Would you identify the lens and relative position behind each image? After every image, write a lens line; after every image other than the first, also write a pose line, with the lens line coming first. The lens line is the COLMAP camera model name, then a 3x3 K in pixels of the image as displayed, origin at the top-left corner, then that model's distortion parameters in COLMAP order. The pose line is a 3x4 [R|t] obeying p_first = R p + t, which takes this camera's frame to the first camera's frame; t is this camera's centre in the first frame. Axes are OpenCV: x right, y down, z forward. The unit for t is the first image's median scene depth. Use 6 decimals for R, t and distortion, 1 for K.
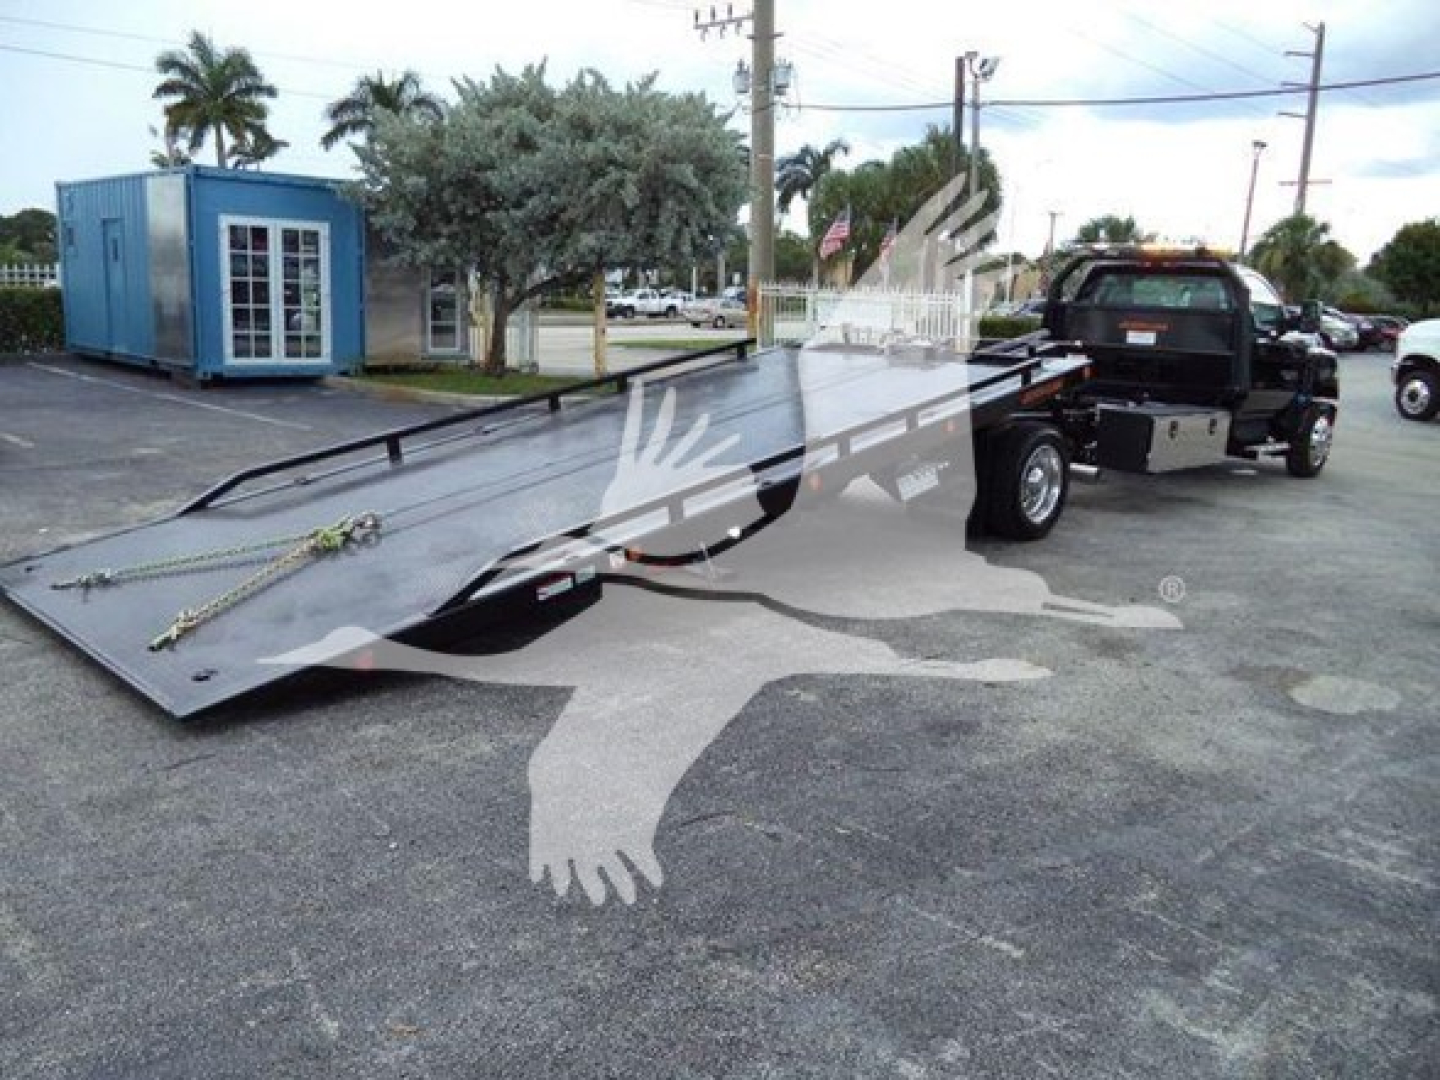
lens RADIAL K [[1165.1, 0, 724.0], [0, 1165.1, 545.8], [0, 0, 1]] dist [0.029858, -0.089484]
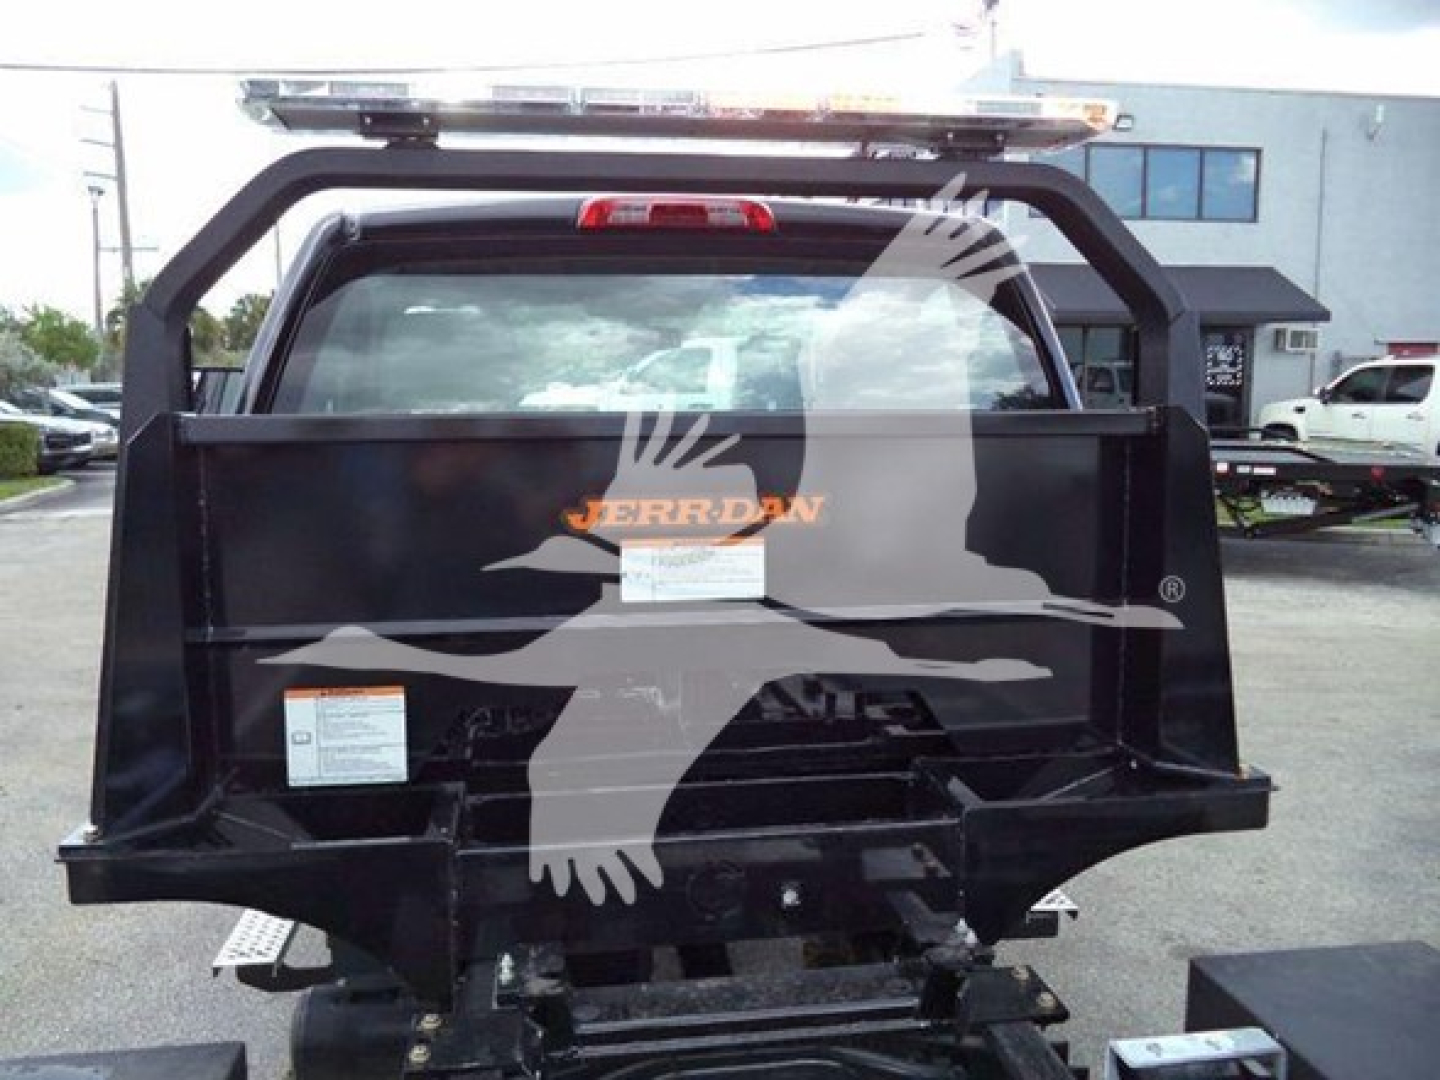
lens RADIAL K [[1177.7, 0, 720.0], [0, 1177.7, 540.0], [0, 0, 1]] dist [-0.034975, 0.016402]
pose [[0.602773, -0.150181, 0.783652, 0.147084], [0.202926, 0.978688, 0.031471, -0.131868], [-0.771677, 0.140054, 0.620402, 0.607937]]
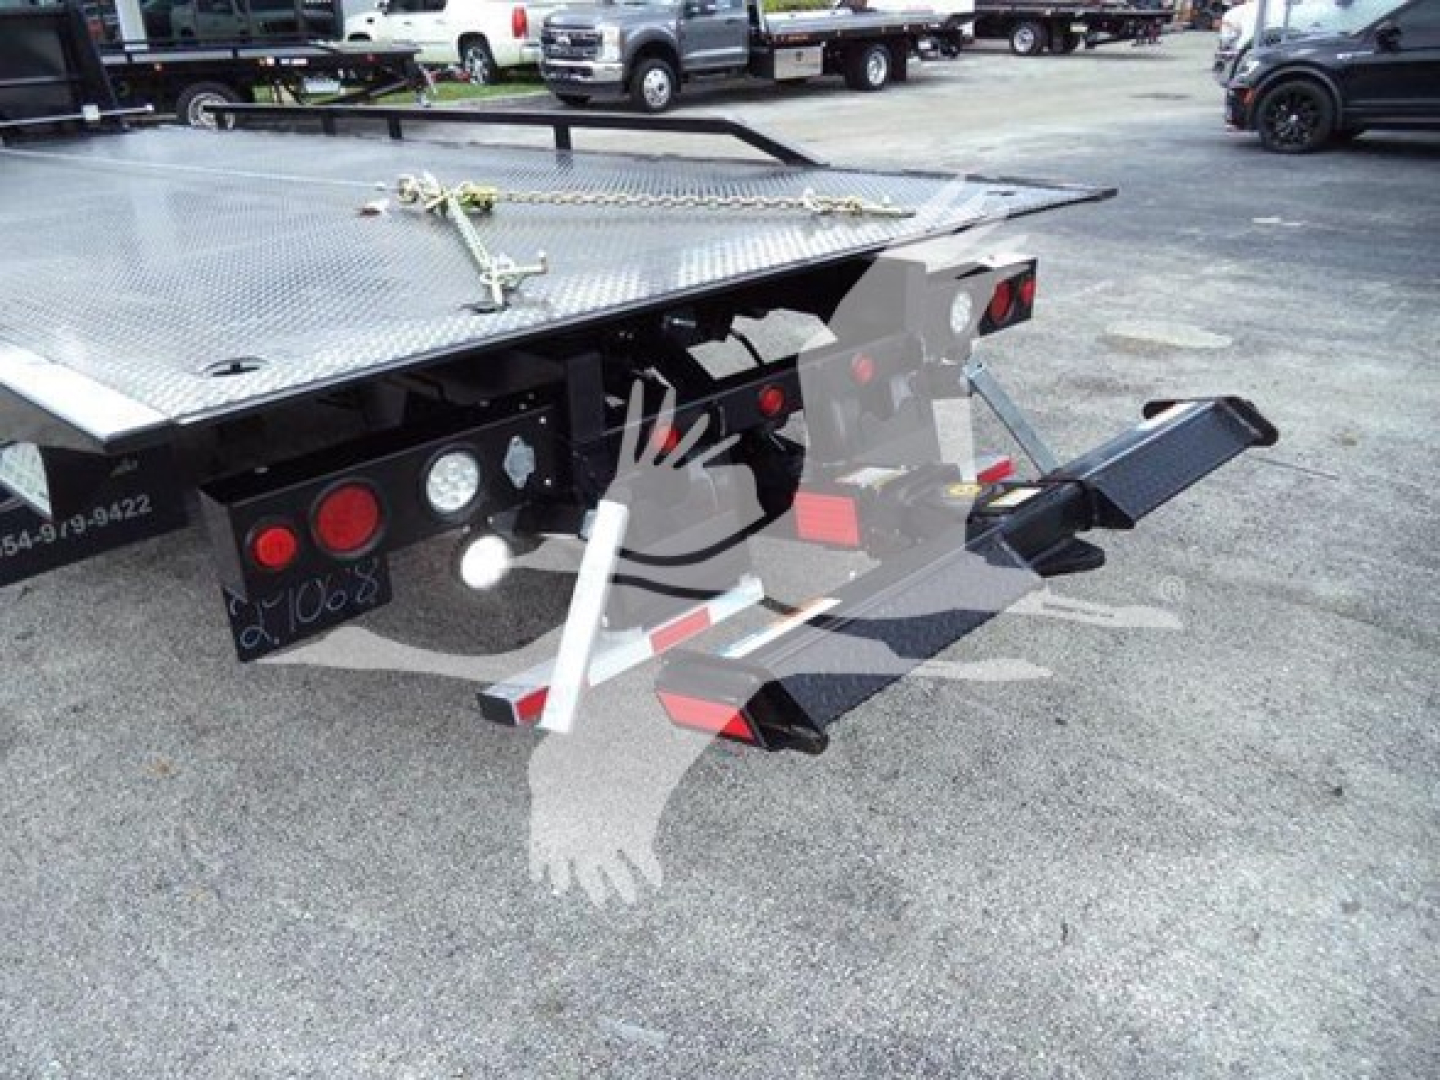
lens RADIAL K [[1177.7, 0, 720.0], [0, 1177.7, 540.0], [0, 0, 1]] dist [-0.034975, 0.016402]
pose [[0.009169, -0.461523, 0.887081, -0.170977], [0.238338, 0.862560, 0.446302, -0.095056], [-0.971139, 0.207333, 0.117907, 0.411466]]
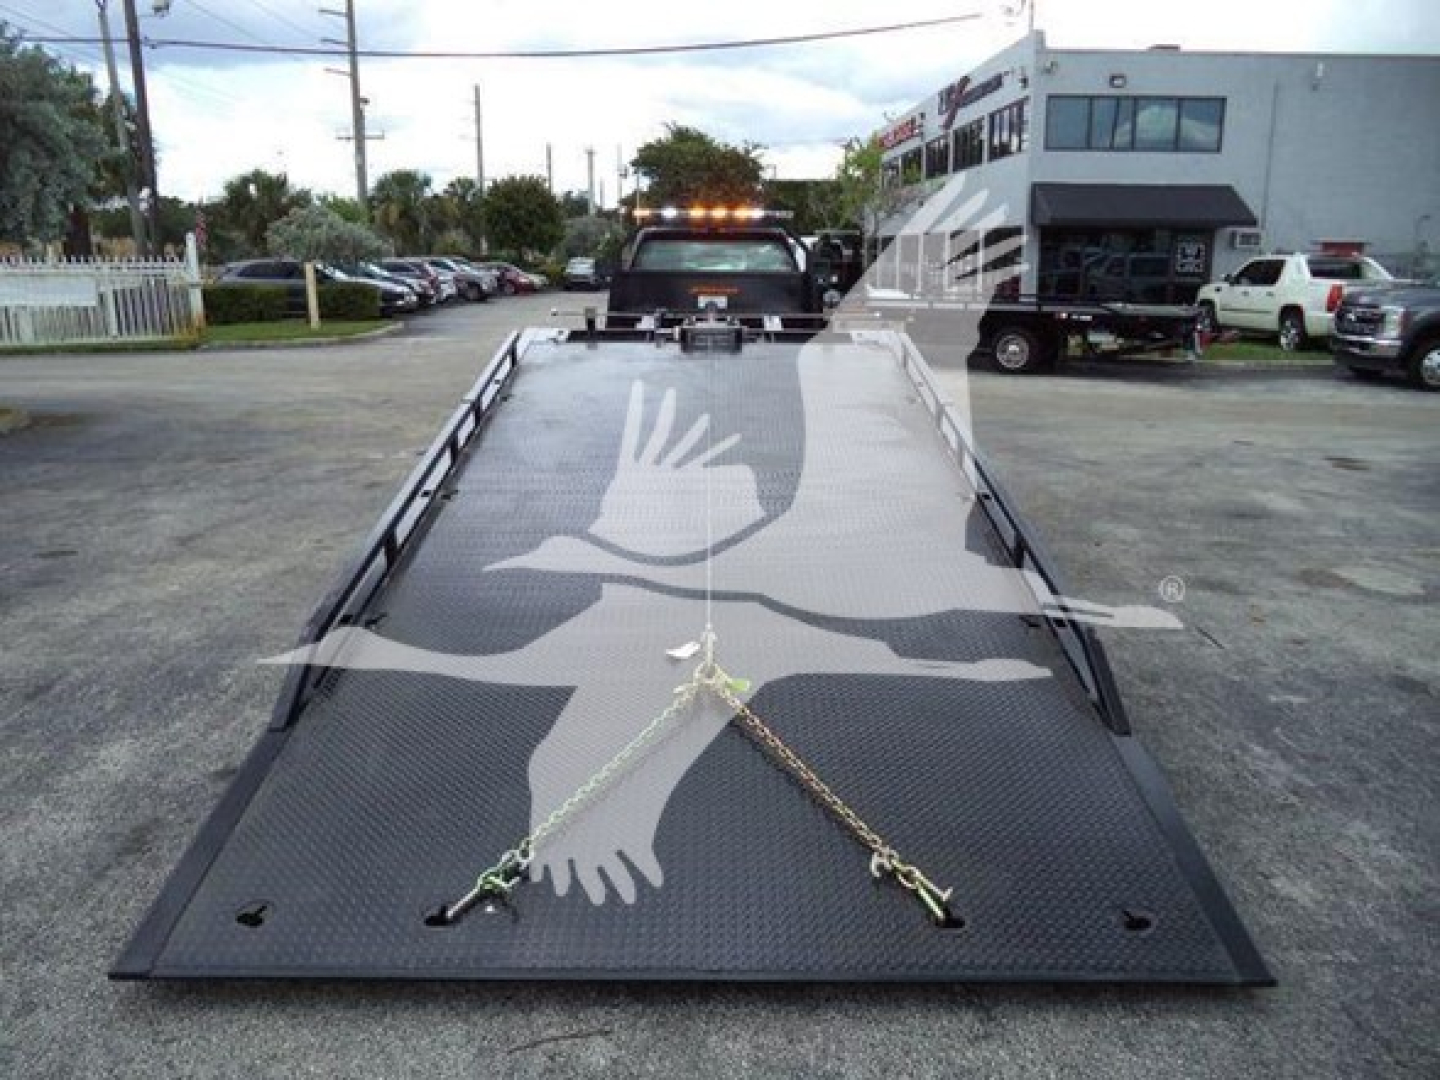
lens RADIAL K [[1177.7, 0, 720.0], [0, 1177.7, 540.0], [0, 0, 1]] dist [-0.034975, 0.016402]
pose [[0.715617, -0.194861, 0.670762, -0.256313], [0.172657, 0.979847, 0.100450, -0.051872], [-0.676818, 0.043928, 0.734839, 0.167697]]
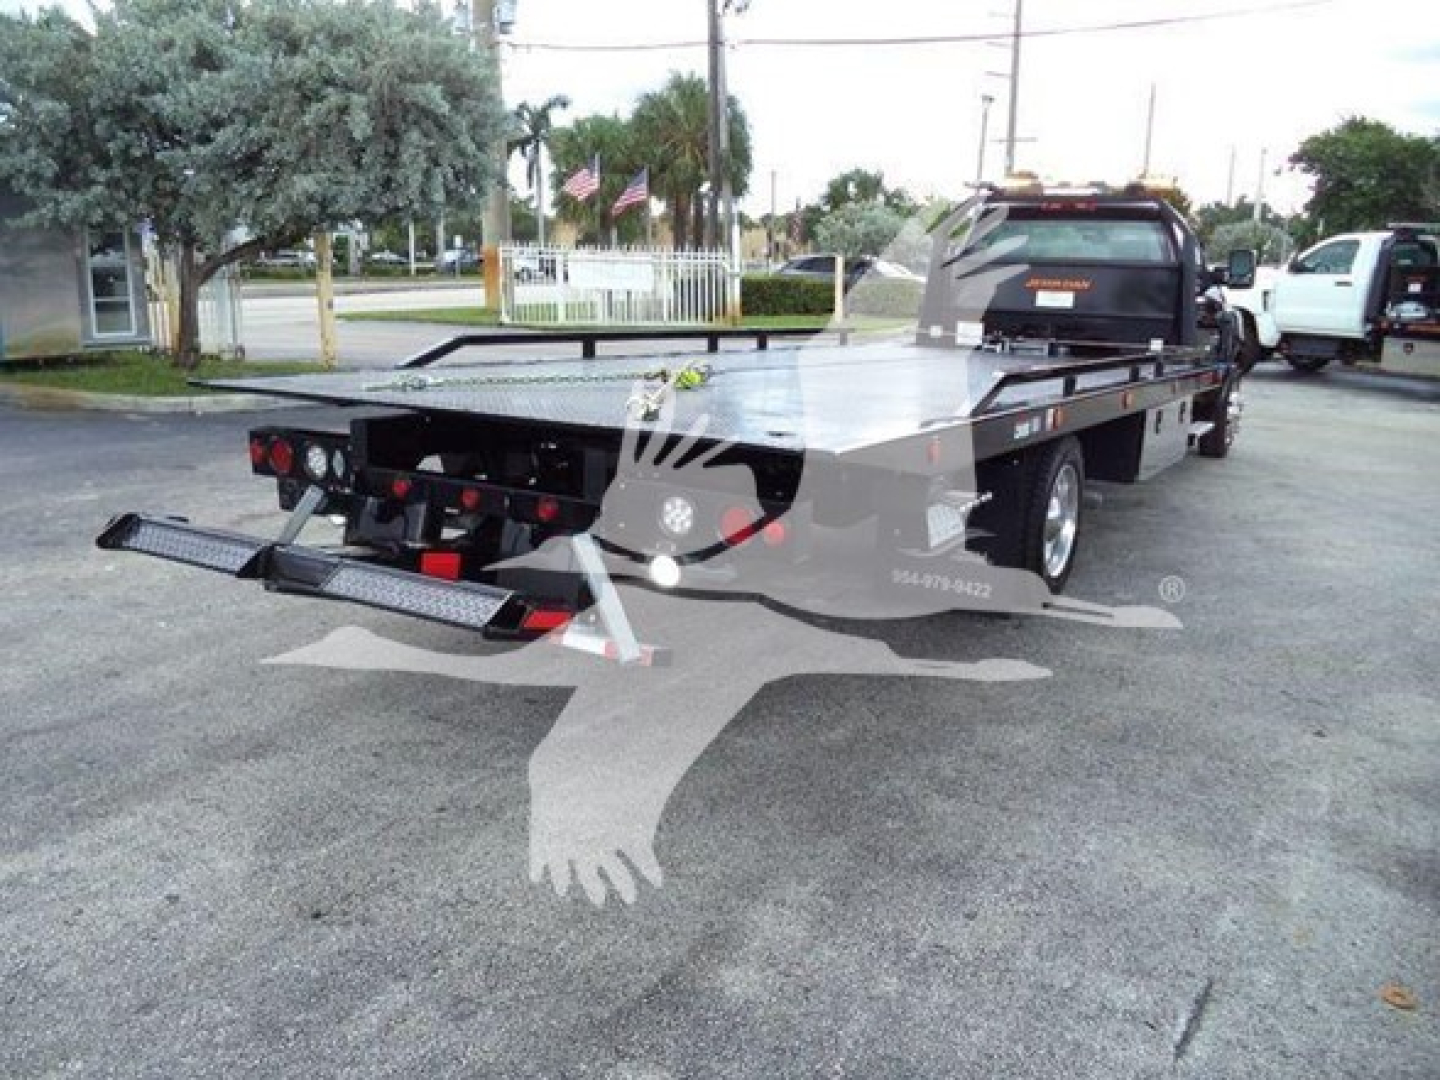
lens RADIAL K [[1177.7, 0, 720.0], [0, 1177.7, 540.0], [0, 0, 1]] dist [-0.034975, 0.016402]
pose [[0.974018, -0.068717, 0.215793, -0.031579], [0.063272, 0.997482, 0.032049, -0.038368], [-0.217451, -0.017562, 0.975913, 0.189026]]
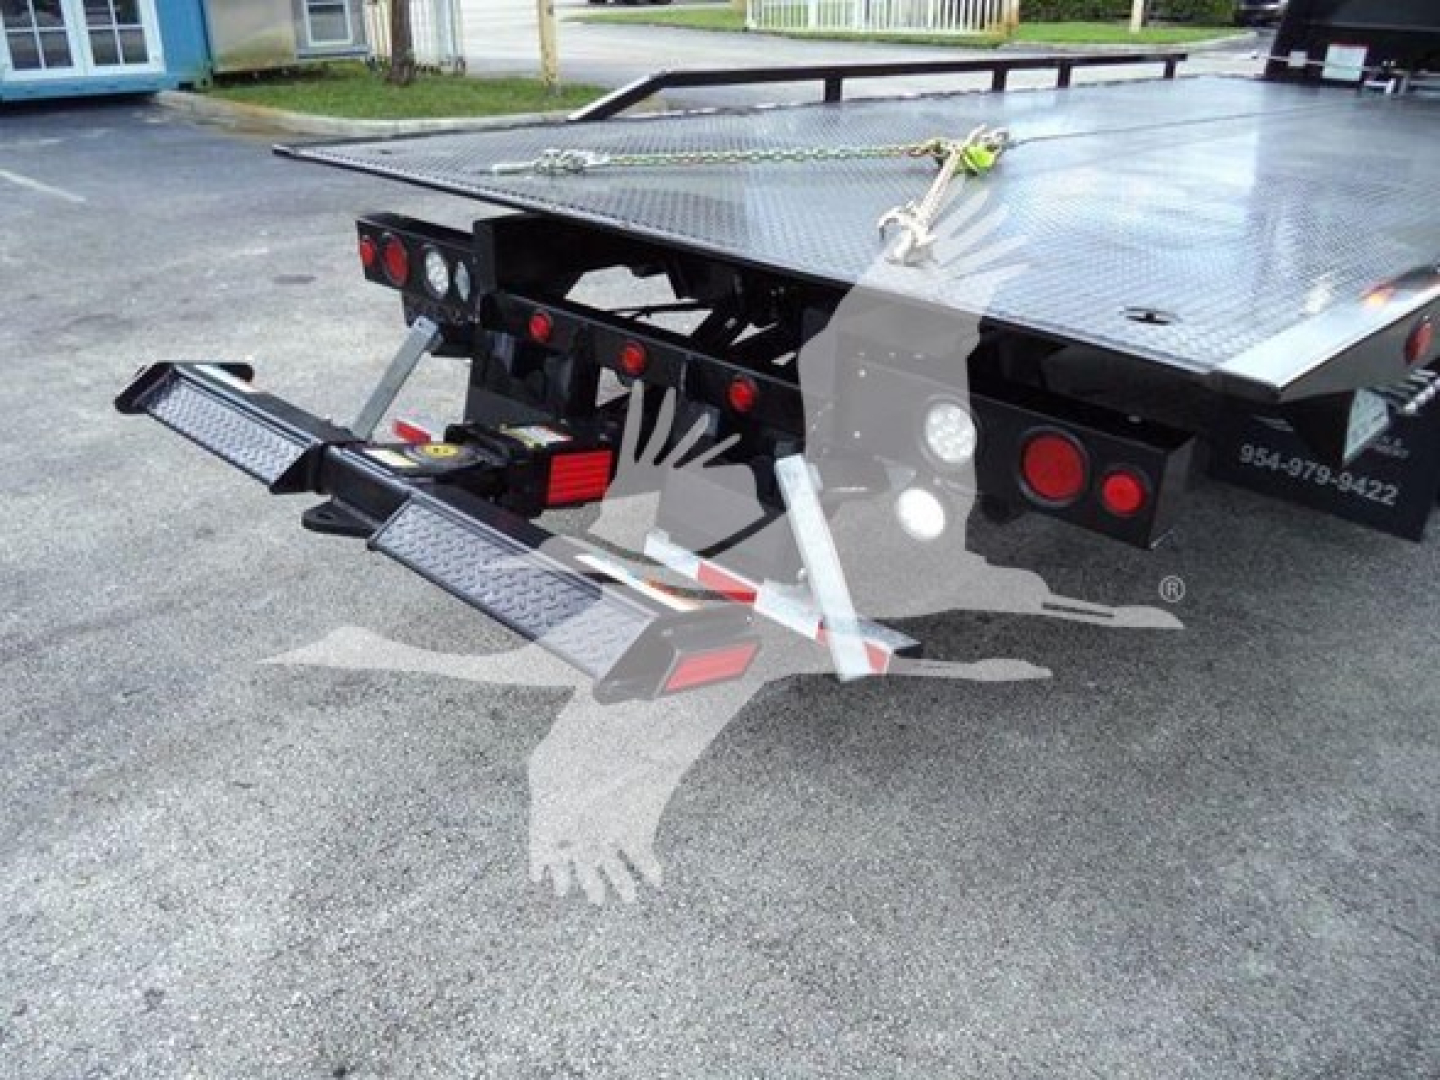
lens RADIAL K [[1170.1, 0, 715.3], [0, 1170.1, 549.4], [0, 0, 1]] dist [-0.018432, 0.005363]
pose [[0.999591, -0.028012, 0.005835, -0.019879], [0.025527, 0.965169, 0.260380, -0.057427], [-0.012925, -0.260124, 0.965489, 0.269693]]
